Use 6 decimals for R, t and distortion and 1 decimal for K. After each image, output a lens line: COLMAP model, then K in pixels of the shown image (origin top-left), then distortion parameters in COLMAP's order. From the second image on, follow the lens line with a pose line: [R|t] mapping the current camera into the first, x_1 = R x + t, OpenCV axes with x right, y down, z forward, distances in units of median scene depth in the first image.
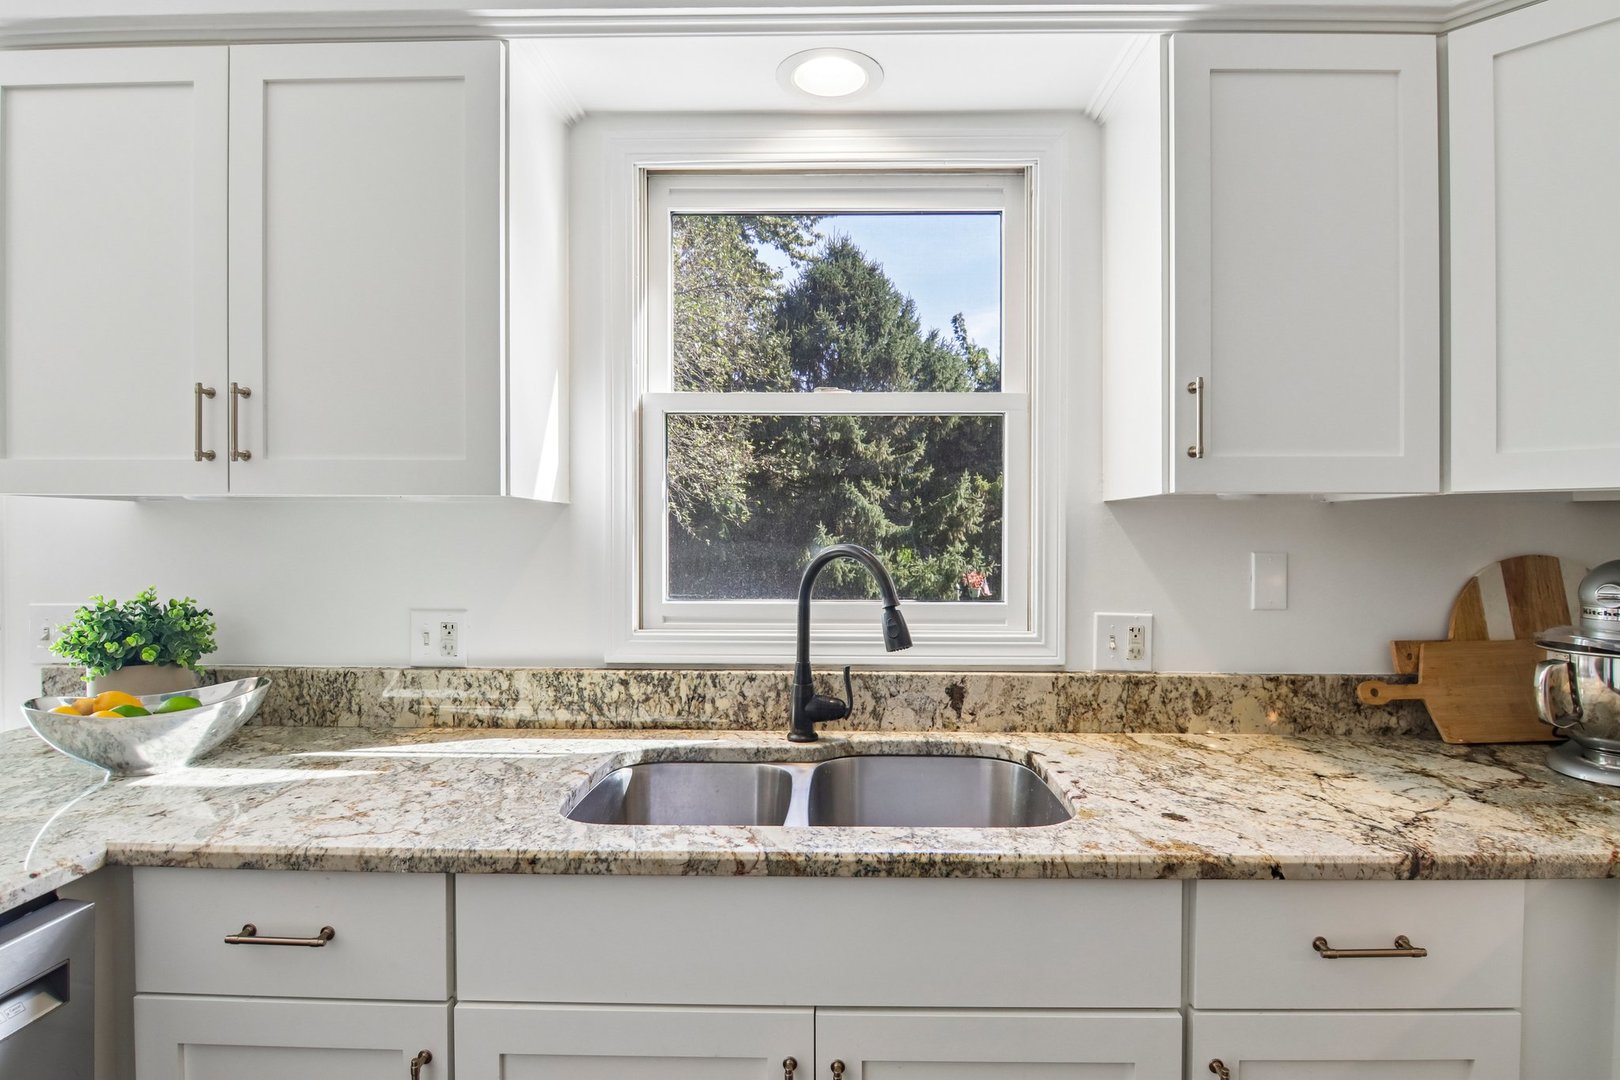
lens RADIAL K [[826.6, 0, 823.7], [0, 826.6, 539.7], [0, 0, 1]] dist [-0.000332, -0.015625]
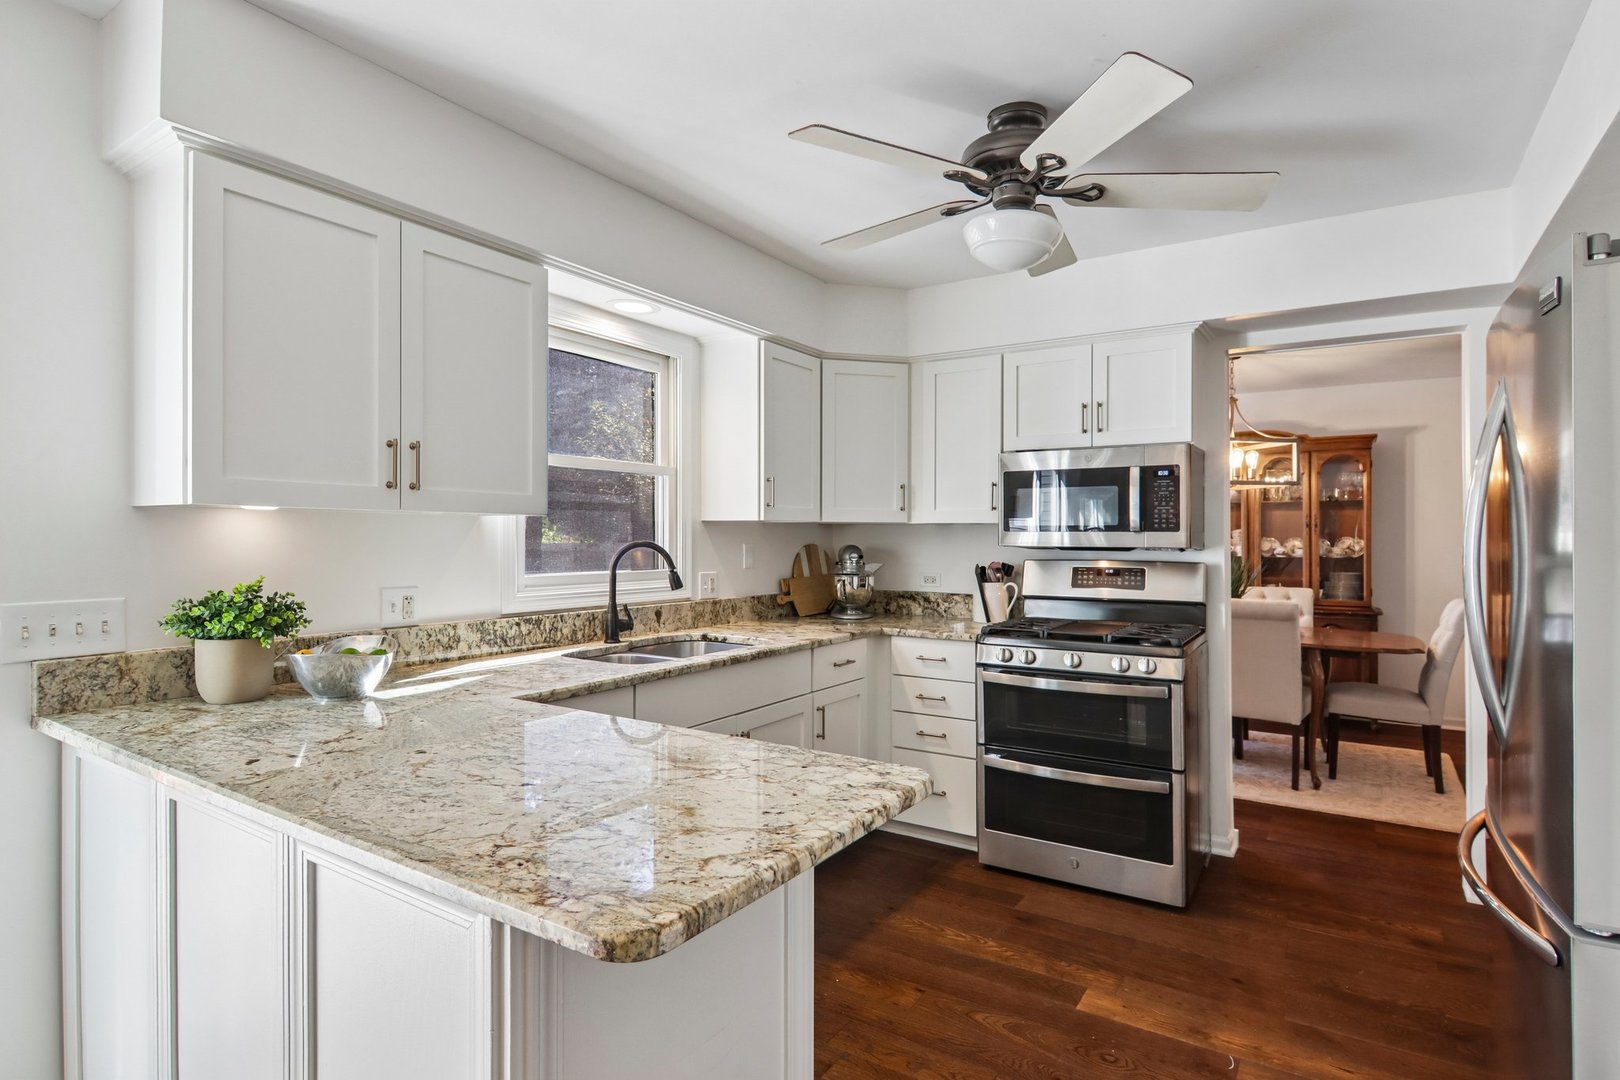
lens RADIAL K [[826.6, 0, 823.7], [0, 826.6, 539.7], [0, 0, 1]] dist [-0.000332, -0.015625]
pose [[0.522121, -0.002938, 0.852866, -1.350597], [0.000248, 0.999995, 0.003293, -0.004207], [-0.852871, -0.001507, 0.522119, -0.404818]]
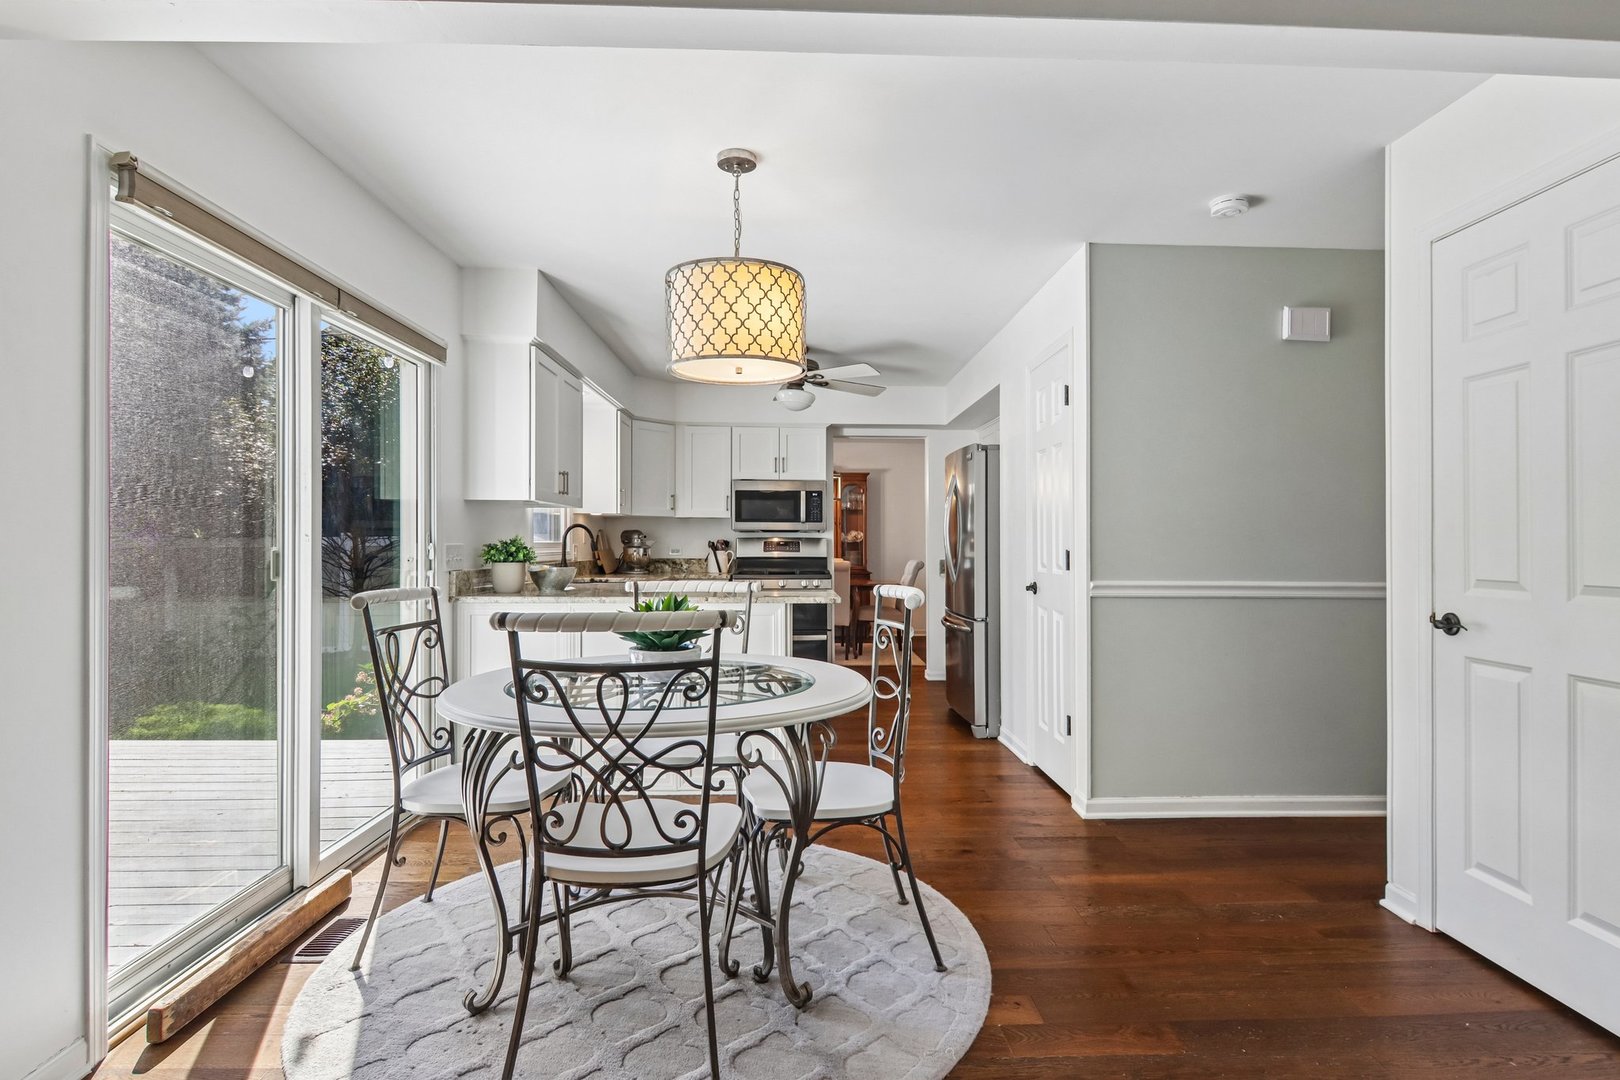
lens RADIAL K [[849.2, 0, 833.4], [0, 849.2, 536.0], [0, 0, 1]] dist [0.002346, 0.000456]
pose [[-0.072190, 0.005029, 0.997378, -3.472520], [-0.000955, 0.999986, -0.005112, 0.071541], [-0.997390, -0.001321, -0.072184, 0.141850]]
